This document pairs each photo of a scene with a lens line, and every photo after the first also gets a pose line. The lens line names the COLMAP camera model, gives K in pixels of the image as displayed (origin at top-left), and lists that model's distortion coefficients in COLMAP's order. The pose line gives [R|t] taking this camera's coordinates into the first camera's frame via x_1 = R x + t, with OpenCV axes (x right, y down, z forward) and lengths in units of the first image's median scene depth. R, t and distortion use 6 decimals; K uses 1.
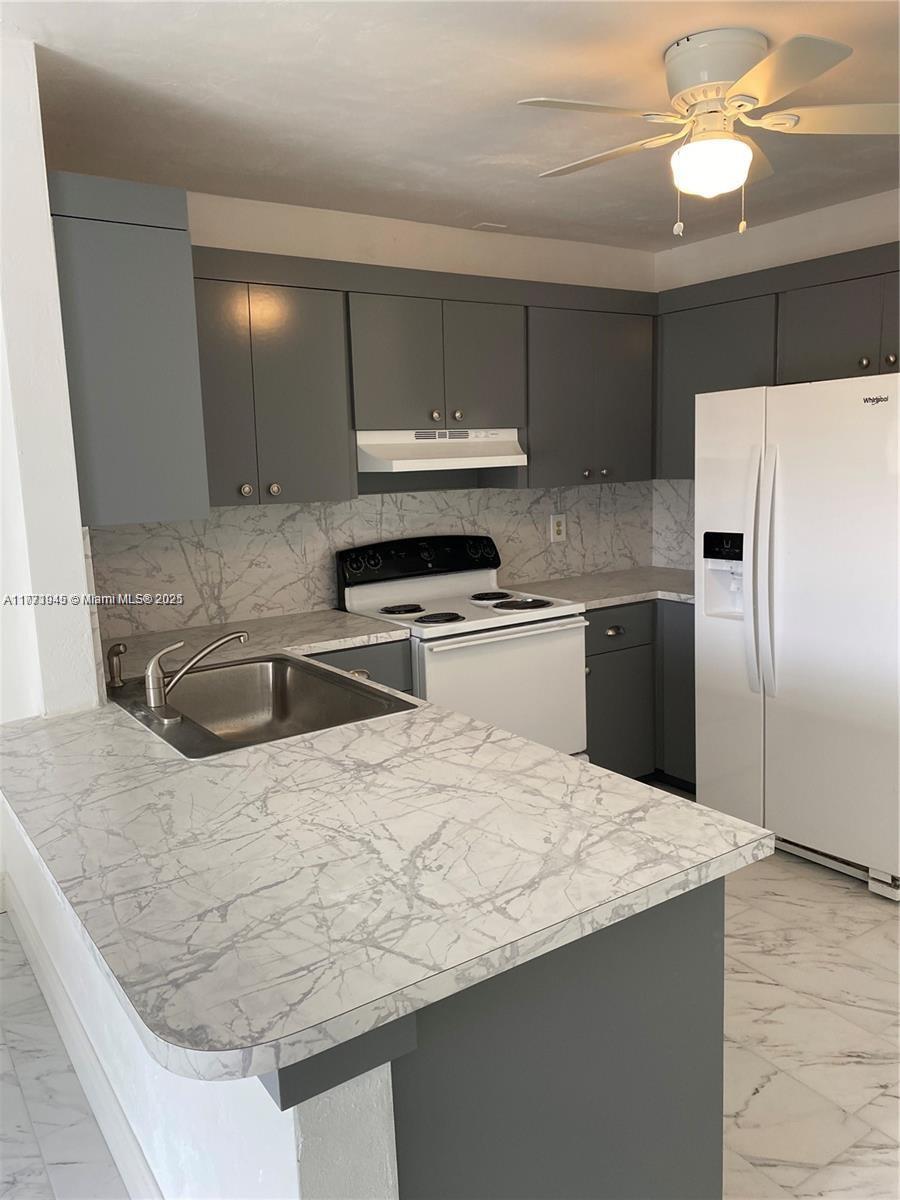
lens RADIAL K [[922.2, 0, 464.0], [0, 922.2, 601.5], [0, 0, 1]] dist [0.037864, -0.041037]
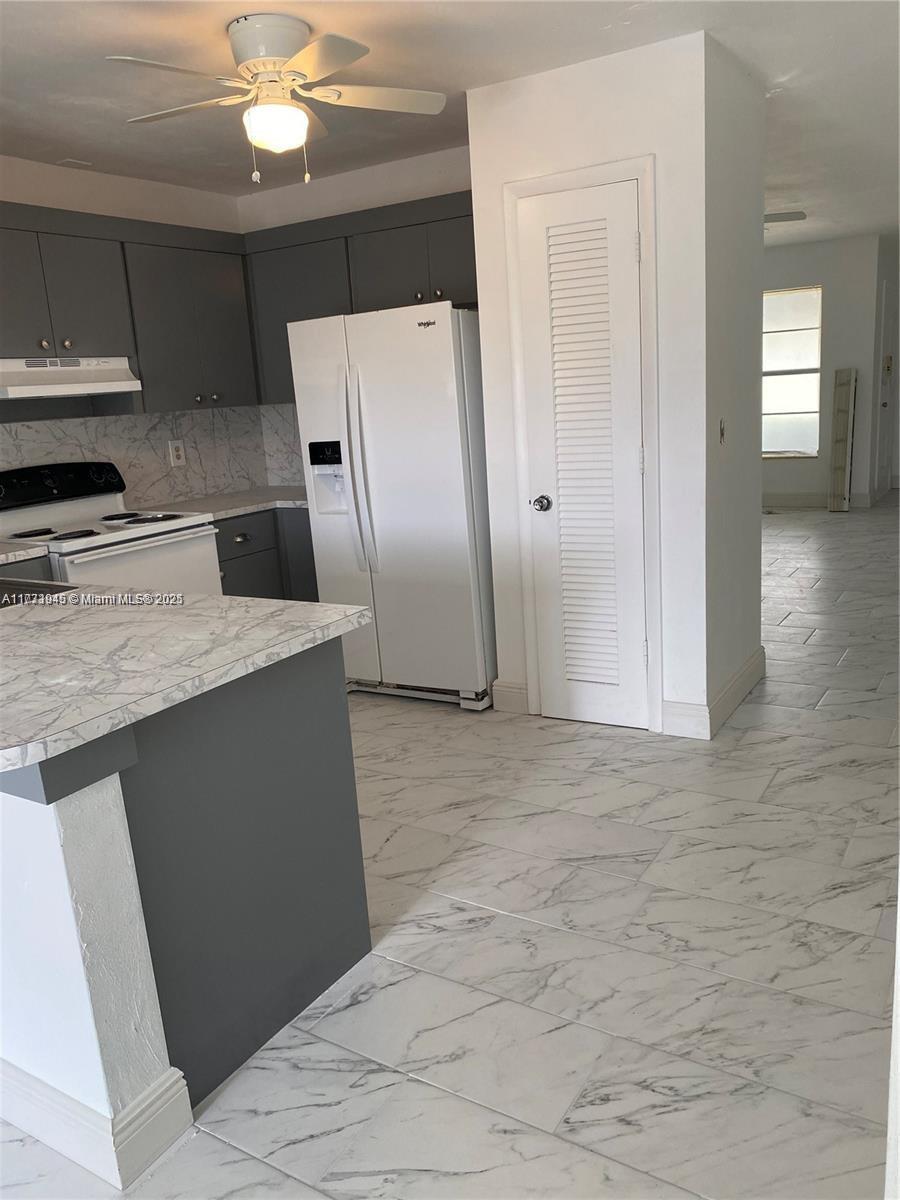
lens RADIAL K [[922.2, 0, 454.9], [0, 922.2, 598.6], [0, 0, 1]] dist [0.037864, -0.041037]
pose [[0.917985, -0.116993, 0.378967, -0.044733], [0.098847, 0.992840, 0.067066, 0.073287], [-0.384100, -0.024106, 0.922977, -0.189548]]
